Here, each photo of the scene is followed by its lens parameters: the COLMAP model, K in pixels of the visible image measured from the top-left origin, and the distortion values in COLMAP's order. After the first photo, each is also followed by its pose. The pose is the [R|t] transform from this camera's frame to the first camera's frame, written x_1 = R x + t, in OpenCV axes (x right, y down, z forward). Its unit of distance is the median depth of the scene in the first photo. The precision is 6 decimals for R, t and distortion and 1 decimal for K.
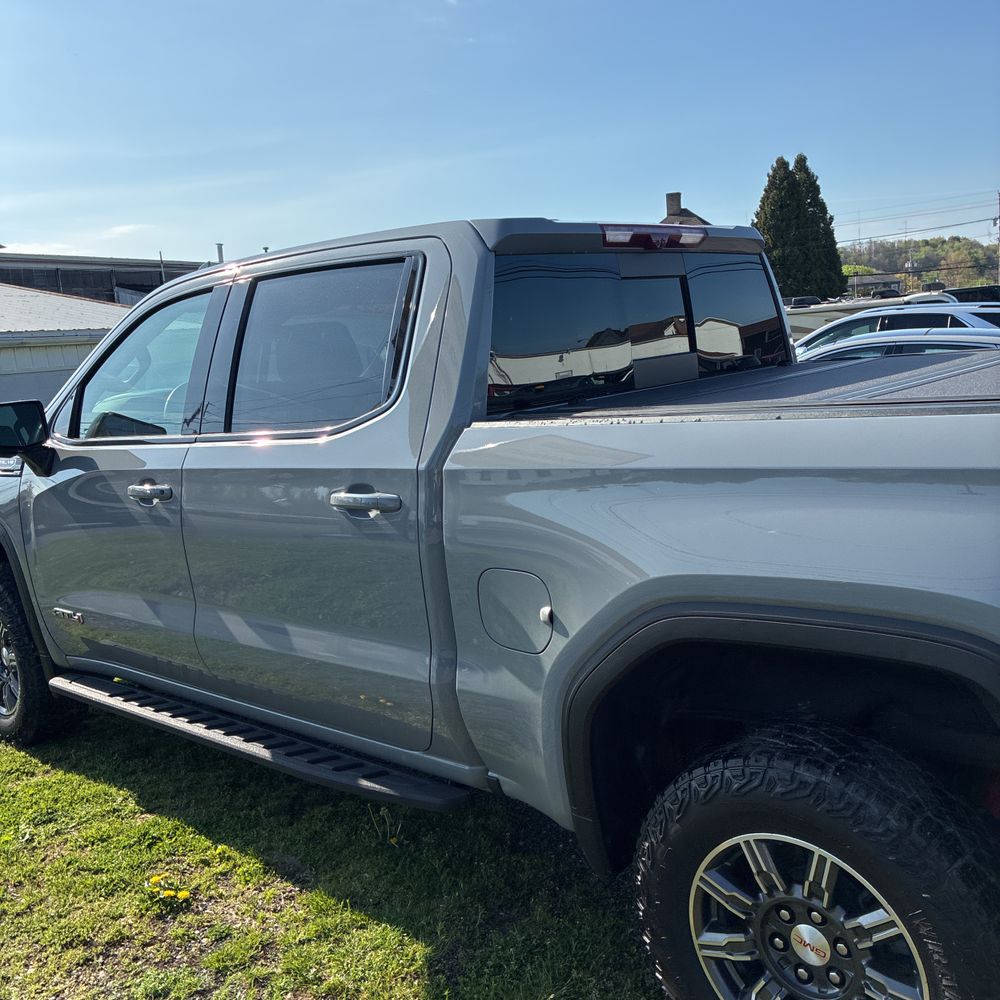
lens RADIAL K [[1004.1, 0, 517.2], [0, 1004.1, 496.5], [0, 0, 1]] dist [0.028815, -0.001069]
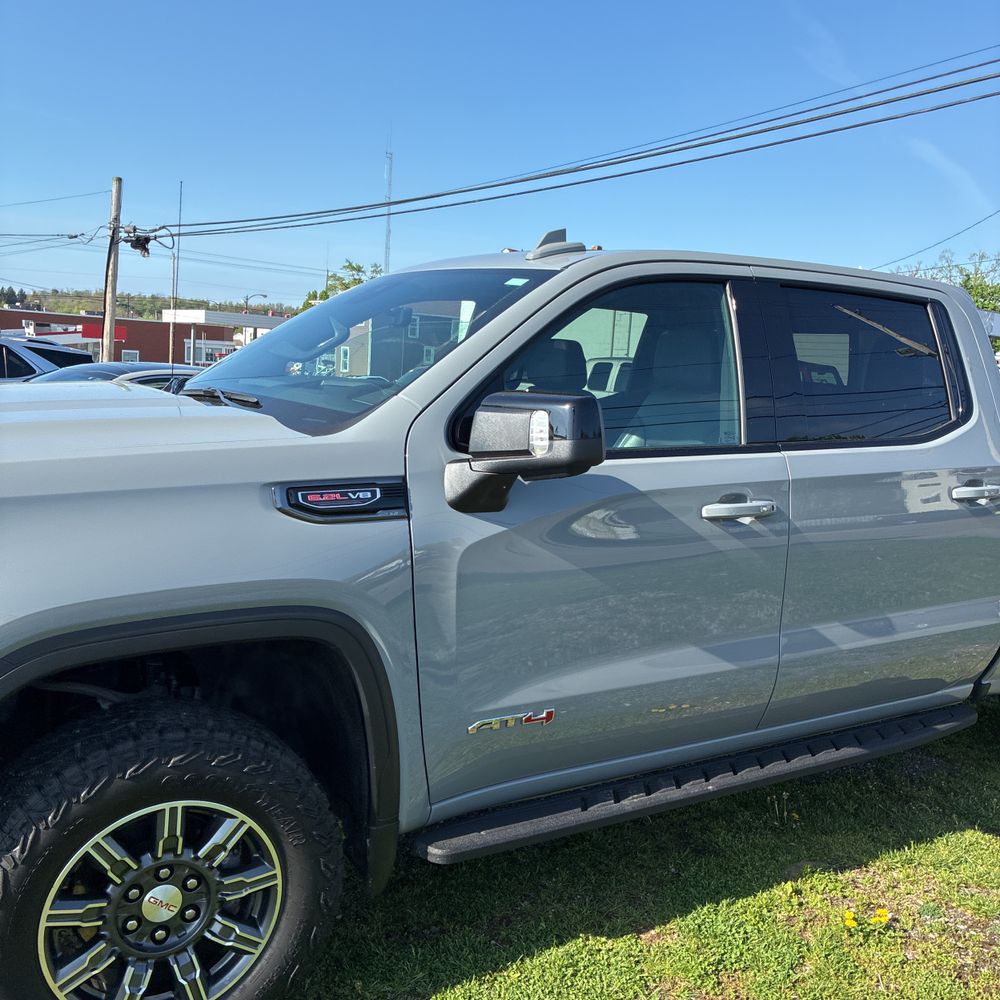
lens RADIAL K [[1005.6, 0, 502.2], [0, 1005.6, 513.7], [0, 0, 1]] dist [0.025678, -0.008952]
pose [[0.305283, -0.048237, 0.951039, -1.342705], [0.075406, 0.996805, 0.026353, -0.041070], [-0.949271, 0.063669, 0.307945, 1.019209]]
